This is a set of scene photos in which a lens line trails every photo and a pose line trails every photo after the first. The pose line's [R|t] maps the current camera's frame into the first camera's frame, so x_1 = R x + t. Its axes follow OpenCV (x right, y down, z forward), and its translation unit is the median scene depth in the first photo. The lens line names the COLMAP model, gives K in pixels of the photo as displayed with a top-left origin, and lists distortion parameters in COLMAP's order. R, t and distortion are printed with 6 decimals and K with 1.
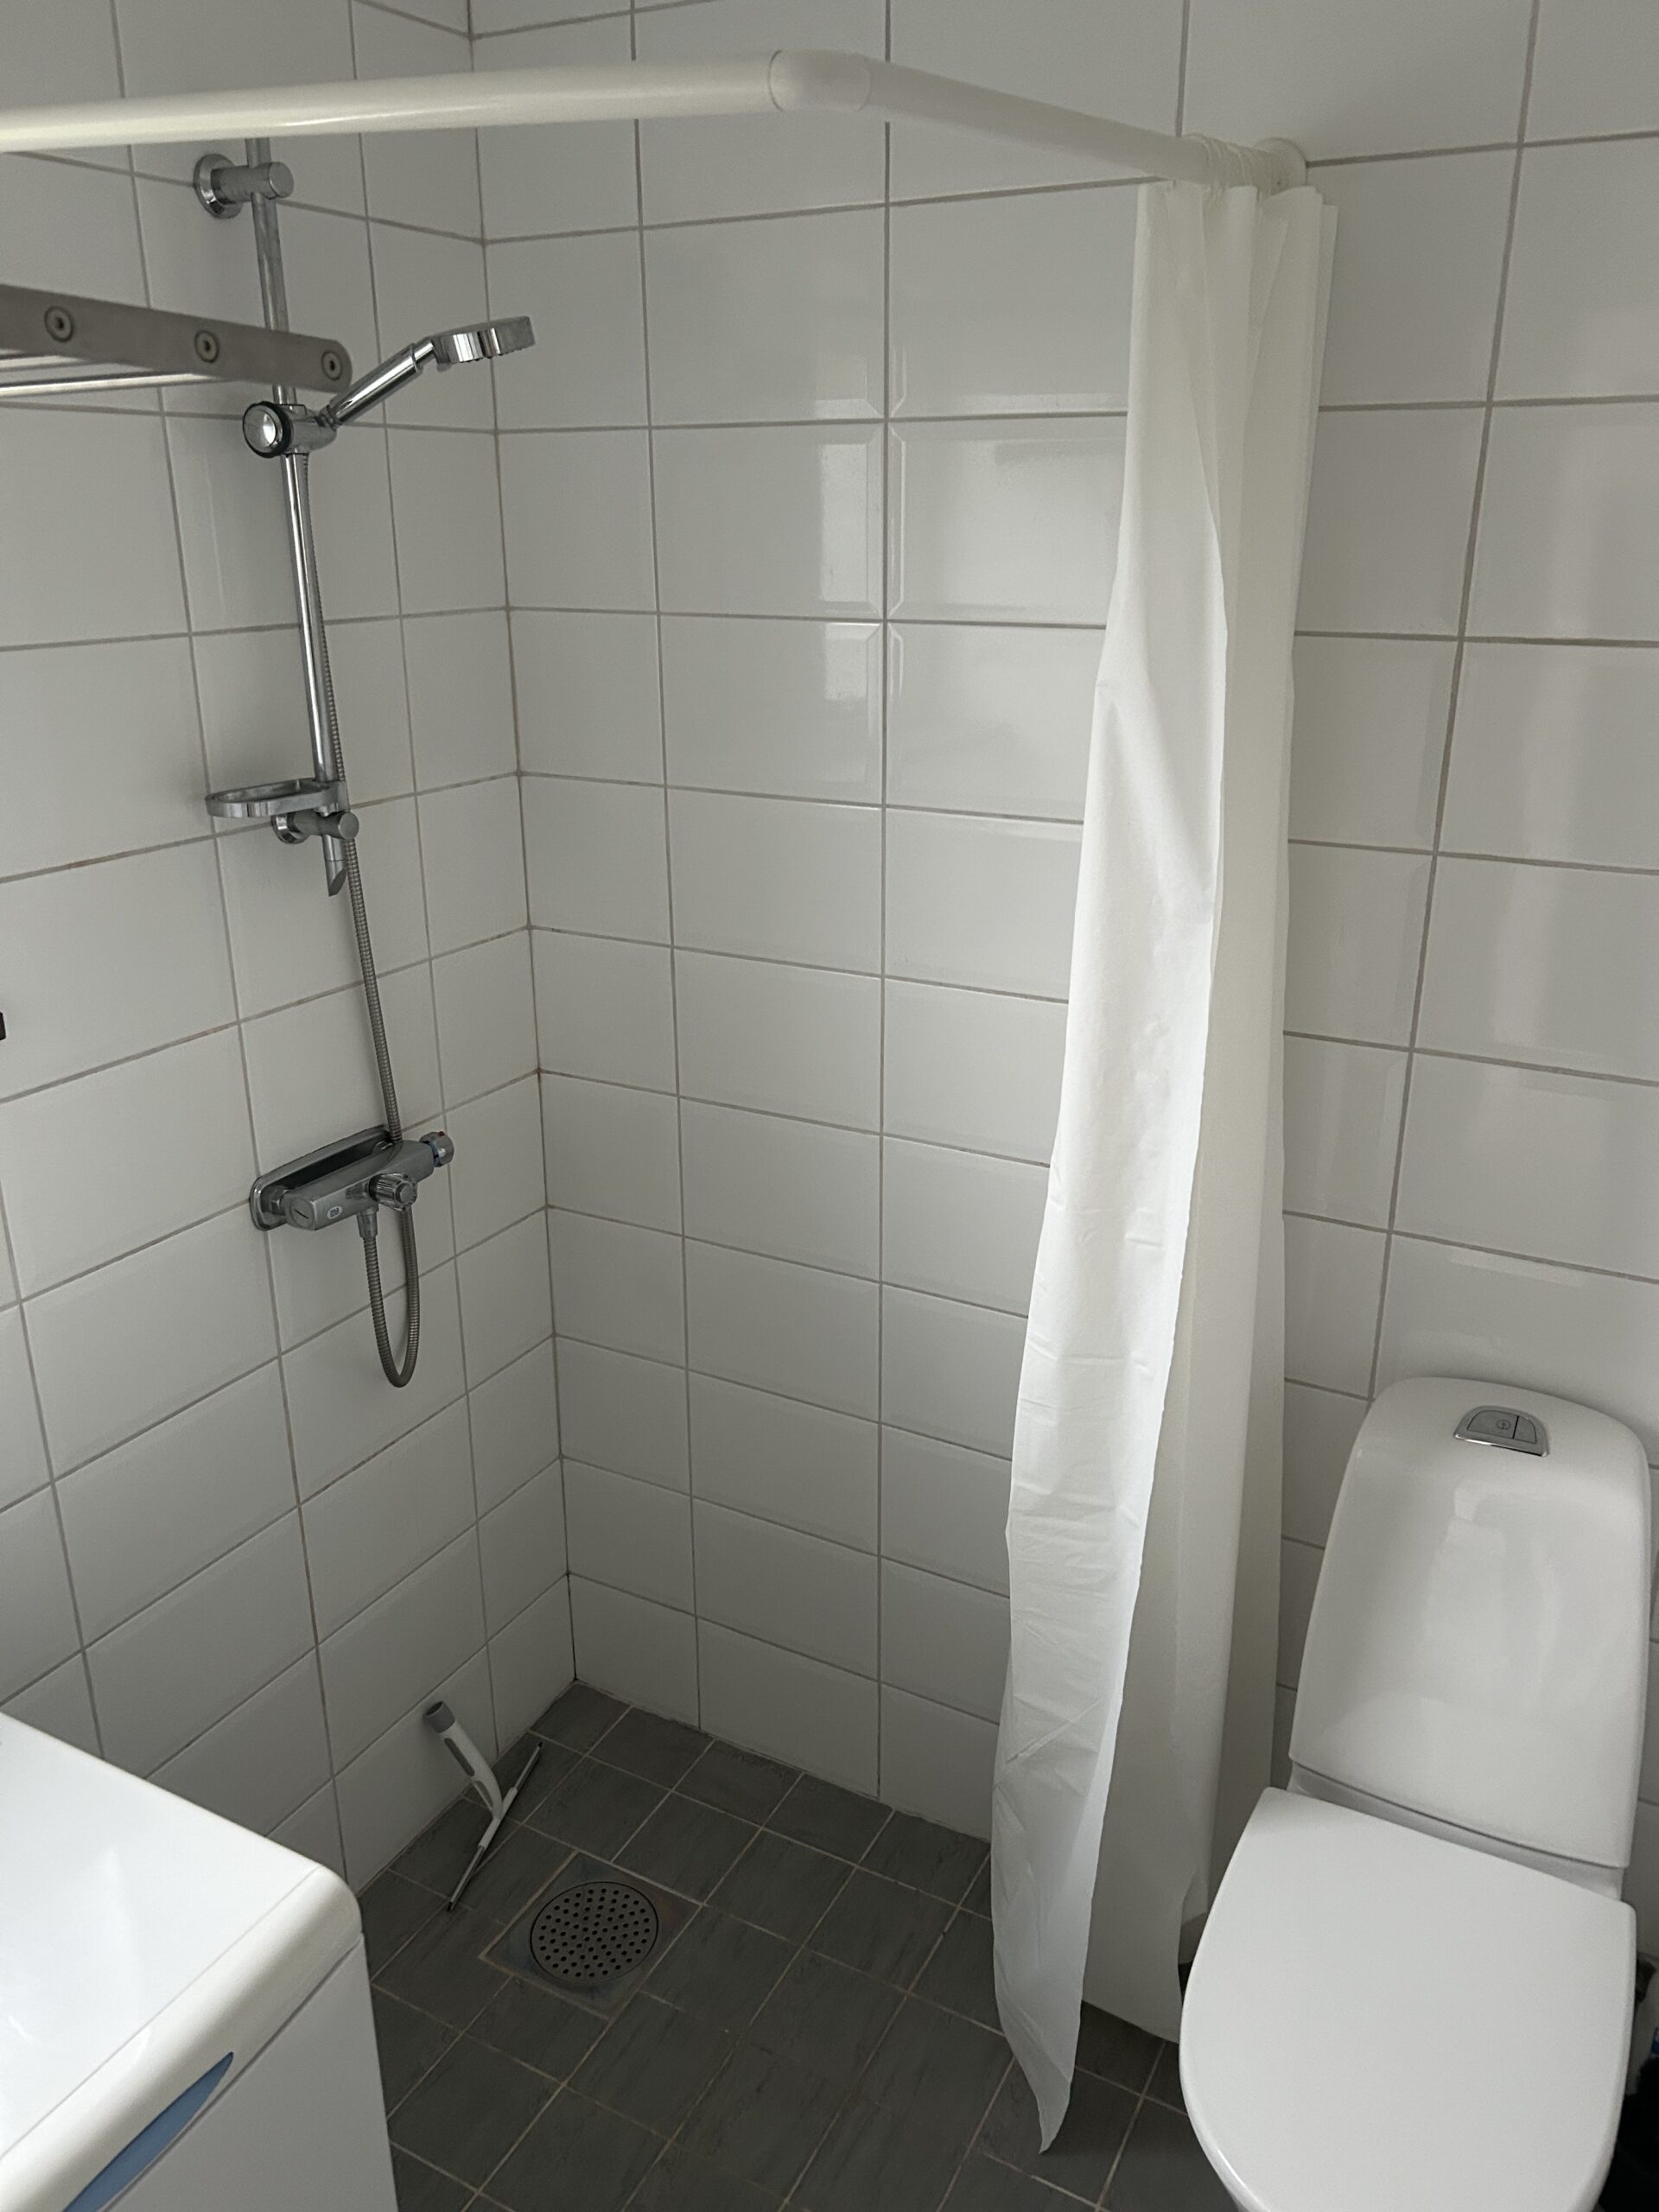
lens RADIAL K [[1644.2, 0, 860.6], [0, 1644.2, 1041.2], [0, 0, 1]] dist [0.026667, -0.038516]
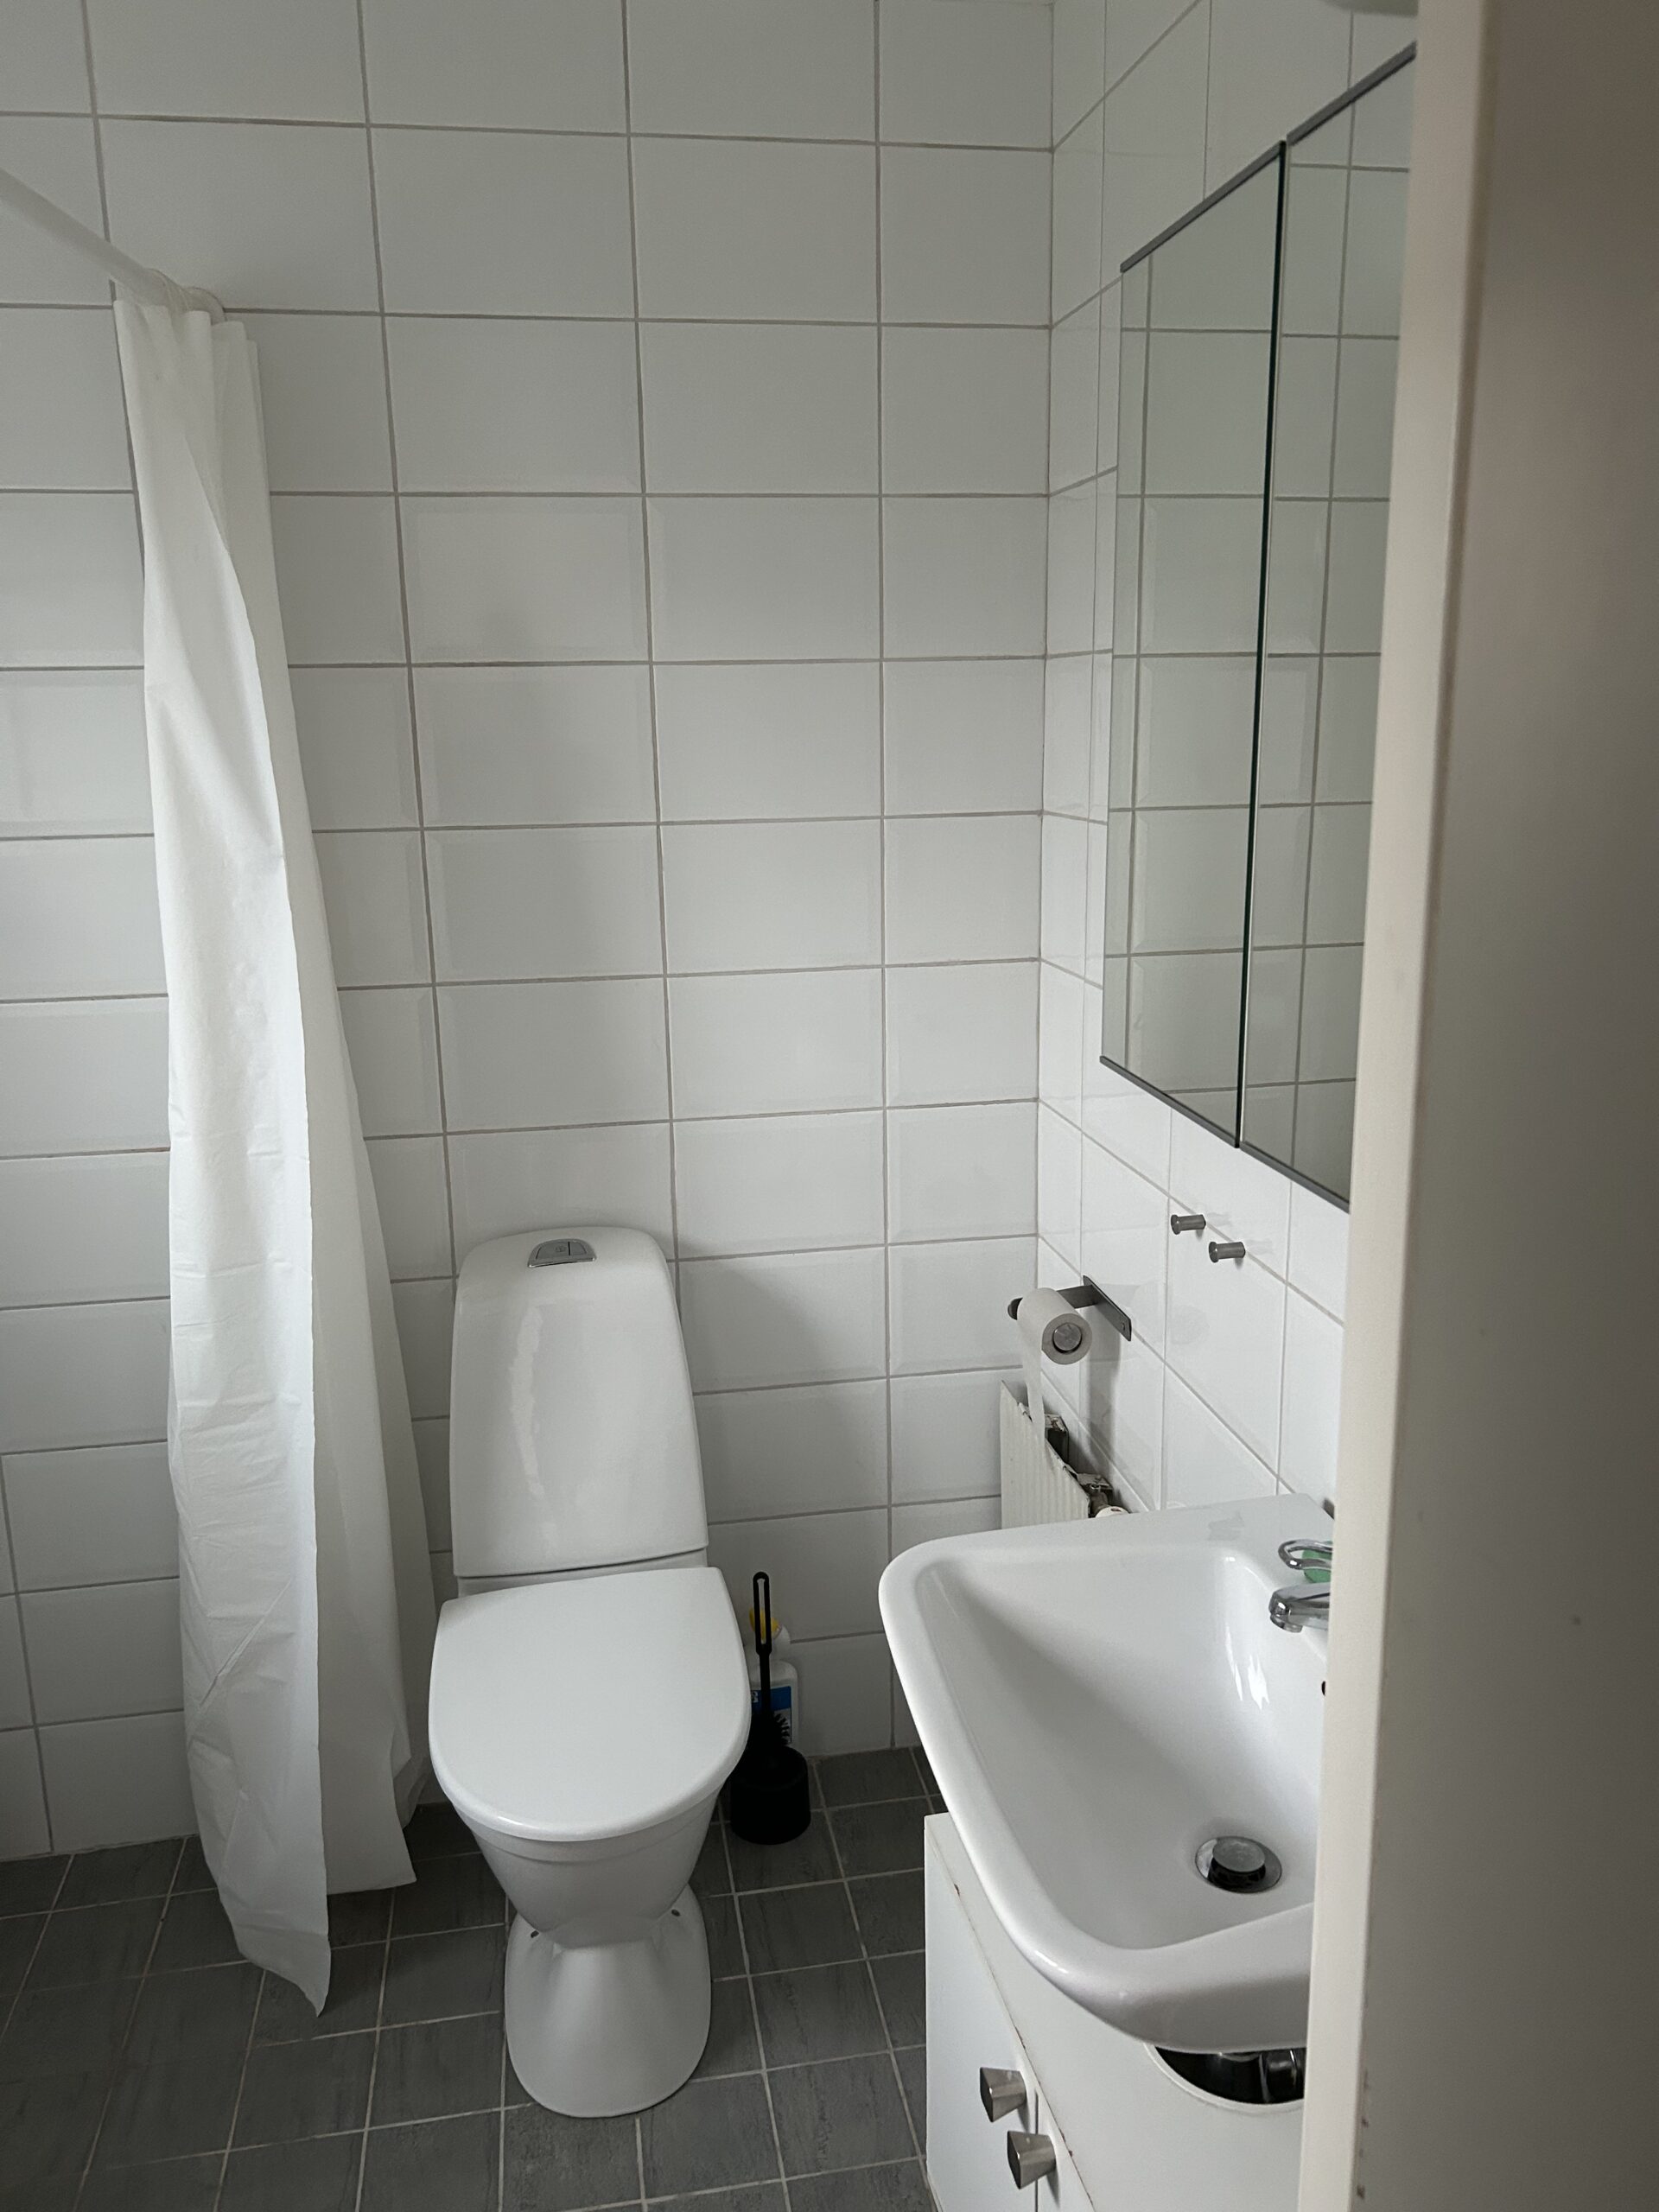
lens RADIAL K [[1644.2, 0, 860.6], [0, 1644.2, 1041.2], [0, 0, 1]] dist [0.026667, -0.038516]
pose [[0.777261, -0.142490, 0.612831, -0.199737], [0.215865, 0.975291, -0.047018, 0.179954], [-0.590988, 0.168833, 0.788814, -0.199474]]
